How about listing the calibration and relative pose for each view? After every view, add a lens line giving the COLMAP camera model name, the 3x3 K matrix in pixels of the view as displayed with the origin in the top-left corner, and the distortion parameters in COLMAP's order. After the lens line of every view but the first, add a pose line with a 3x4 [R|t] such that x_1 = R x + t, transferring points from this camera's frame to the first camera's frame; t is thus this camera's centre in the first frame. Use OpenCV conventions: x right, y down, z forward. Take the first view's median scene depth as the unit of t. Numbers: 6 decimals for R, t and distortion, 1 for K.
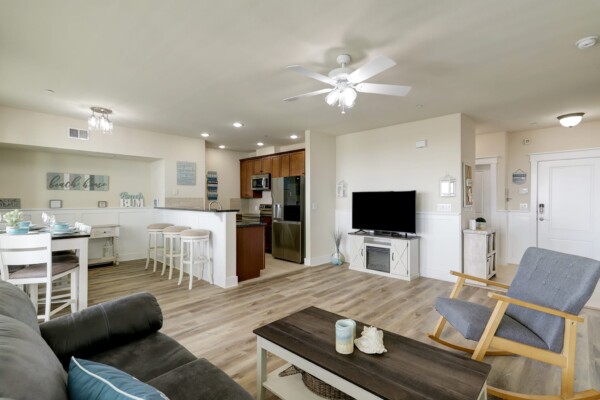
lens RADIAL K [[278.4, 0, 307.3], [0, 278.4, 200.7], [0, 0, 1]] dist [0.004346, 0.000263]
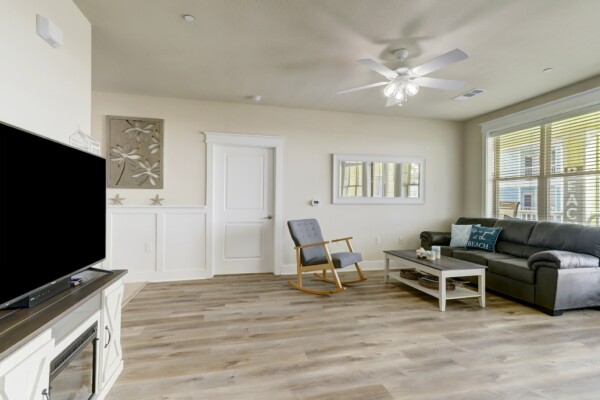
lens RADIAL K [[283.2, 0, 300.0], [0, 283.2, 200.0], [0, 0, 1]] dist [0.013926, 0.000250]
pose [[-0.814346, -0.005574, 0.580353, -0.091042], [-0.009099, 0.999954, -0.003164, 0.023847], [-0.580308, -0.007857, -0.814359, 1.042908]]
